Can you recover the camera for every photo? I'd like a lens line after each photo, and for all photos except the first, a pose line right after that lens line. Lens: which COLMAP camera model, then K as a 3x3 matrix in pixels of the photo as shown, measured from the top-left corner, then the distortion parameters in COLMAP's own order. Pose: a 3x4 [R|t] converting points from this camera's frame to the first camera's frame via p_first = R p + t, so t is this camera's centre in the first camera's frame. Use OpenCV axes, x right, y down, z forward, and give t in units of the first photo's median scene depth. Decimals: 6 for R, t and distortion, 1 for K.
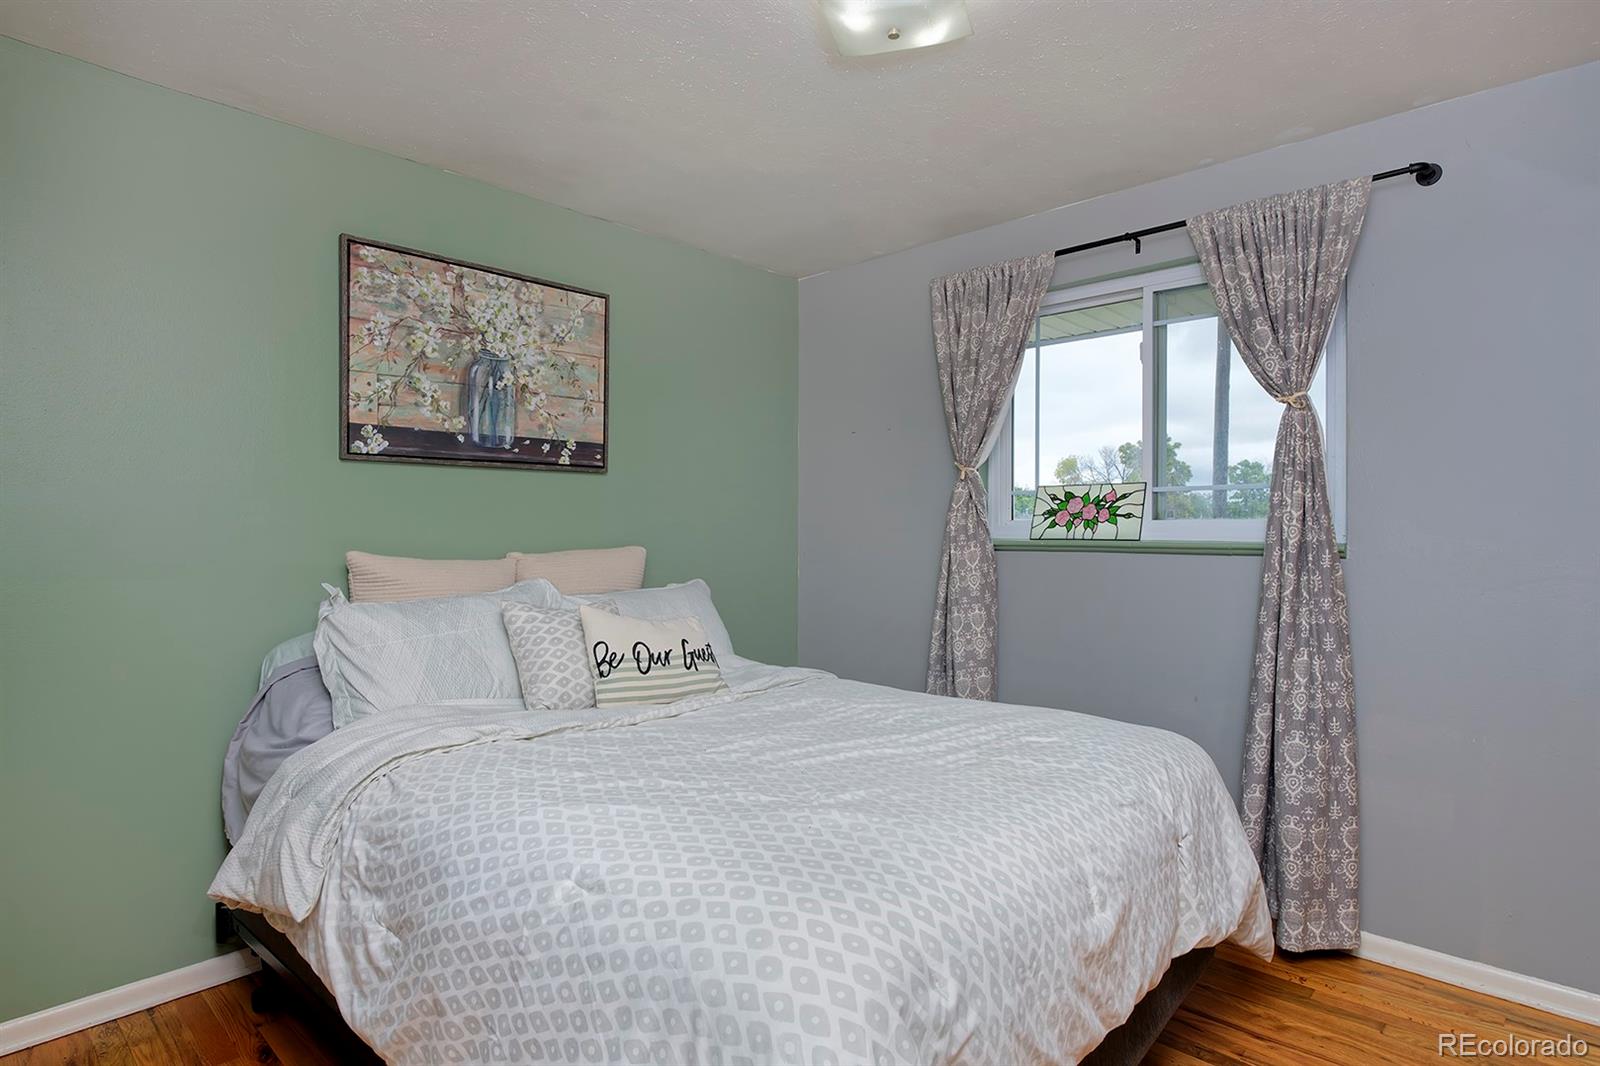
lens RADIAL K [[843.0, 0, 803.9], [0, 843.0, 530.4], [0, 0, 1]] dist [-0.004880, 0.000958]
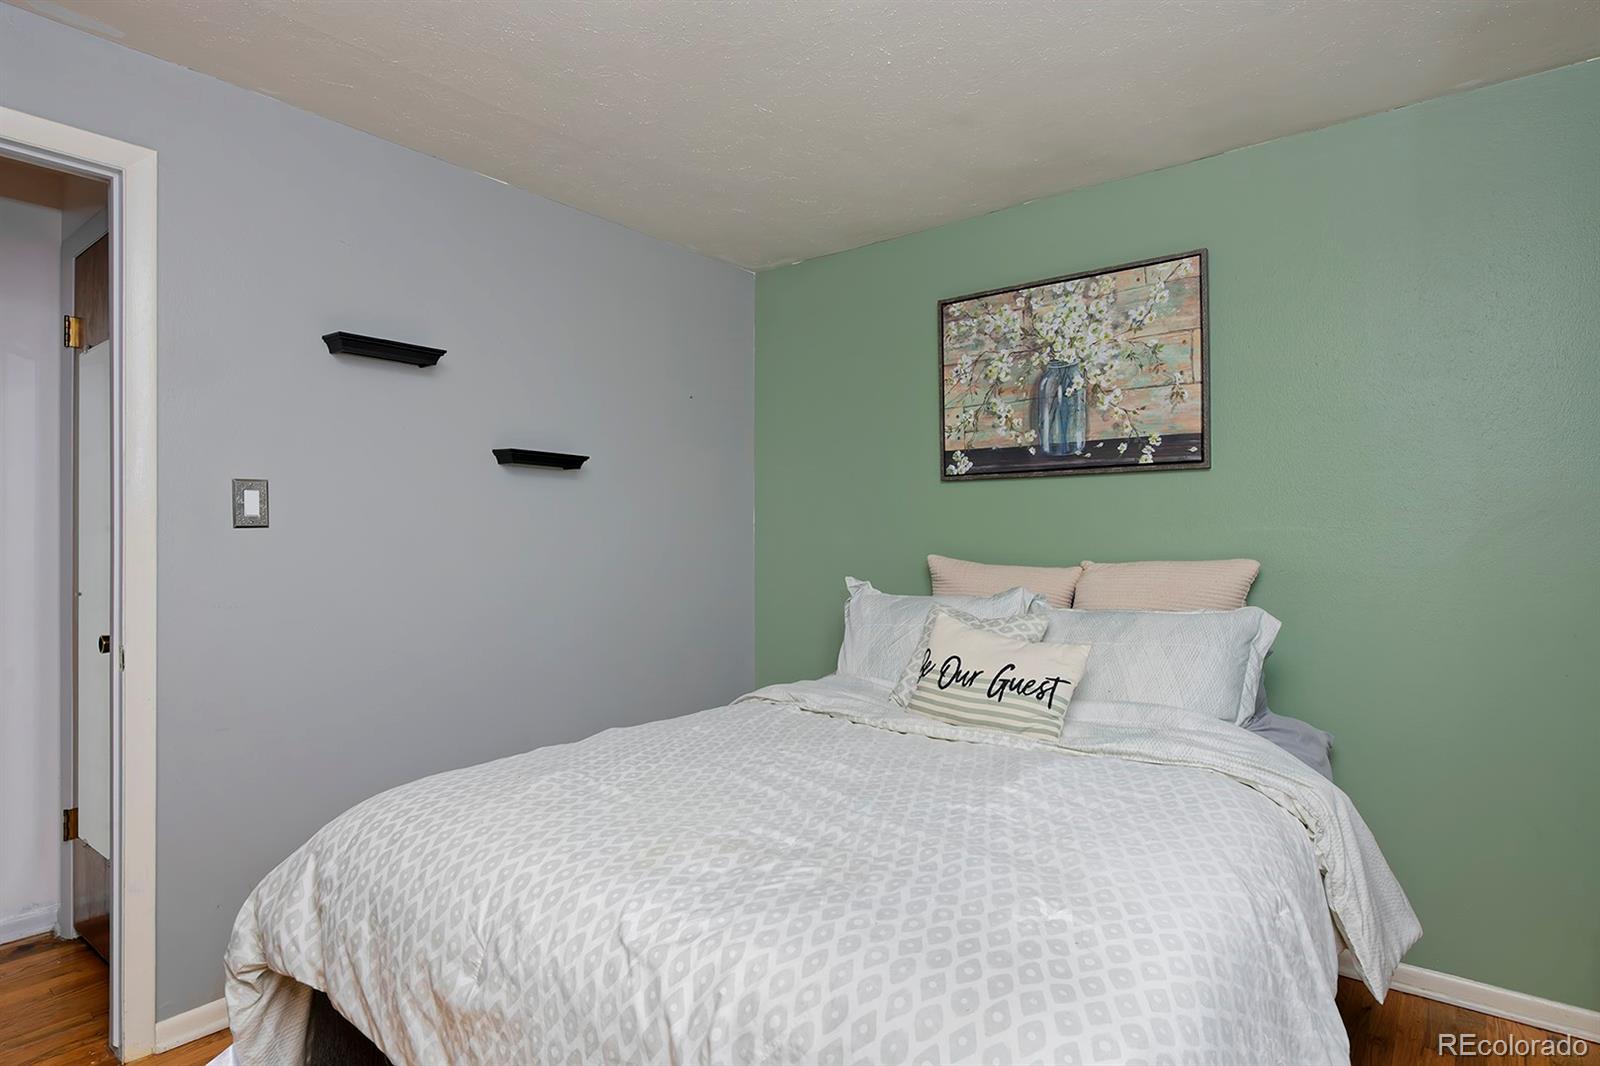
lens RADIAL K [[843.0, 0, 803.9], [0, 843.0, 530.4], [0, 0, 1]] dist [-0.004880, 0.000958]
pose [[0.097769, -0.006292, -0.995189, 0.598350], [-0.000326, 0.999980, -0.006354, -0.002952], [0.995209, 0.000946, 0.097765, 0.598591]]
